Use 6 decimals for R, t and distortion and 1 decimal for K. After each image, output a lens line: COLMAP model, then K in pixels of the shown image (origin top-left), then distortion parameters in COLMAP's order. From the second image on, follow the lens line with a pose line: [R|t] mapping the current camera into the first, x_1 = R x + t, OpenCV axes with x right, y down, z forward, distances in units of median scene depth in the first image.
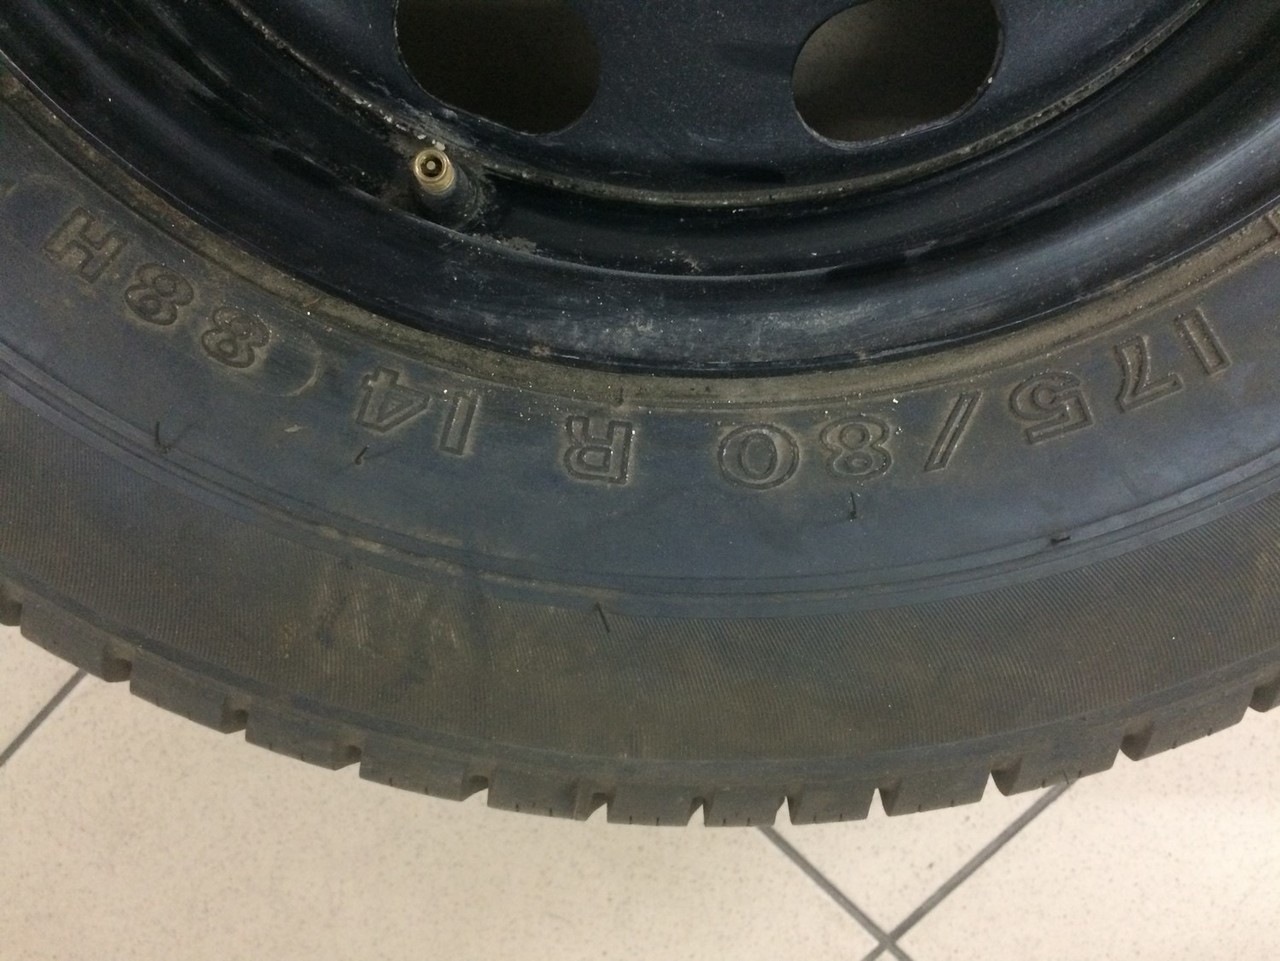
lens RADIAL K [[1082.2, 0, 640.1], [0, 1082.2, 481.0], [0, 0, 1]] dist [0.017475, -0.001840]
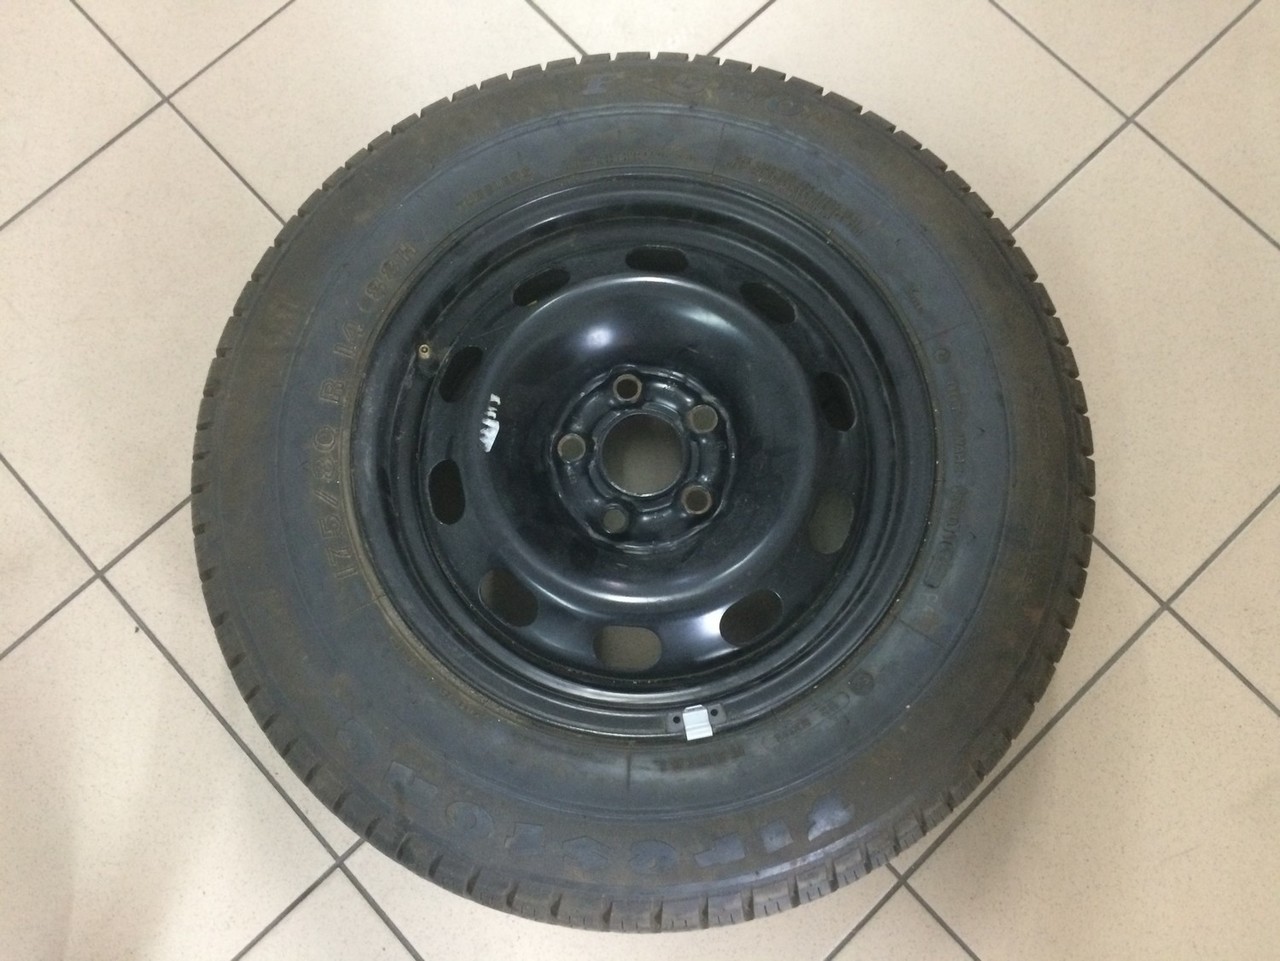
lens RADIAL K [[1082.2, 0, 640.3], [0, 1082.2, 480.3], [0, 0, 1]] dist [0.017475, -0.001840]
pose [[-0.036276, 0.973842, -0.224312, 0.895656], [-0.984622, -0.073213, -0.158615, -0.434490], [-0.170888, 0.215109, 0.961522, -2.163571]]
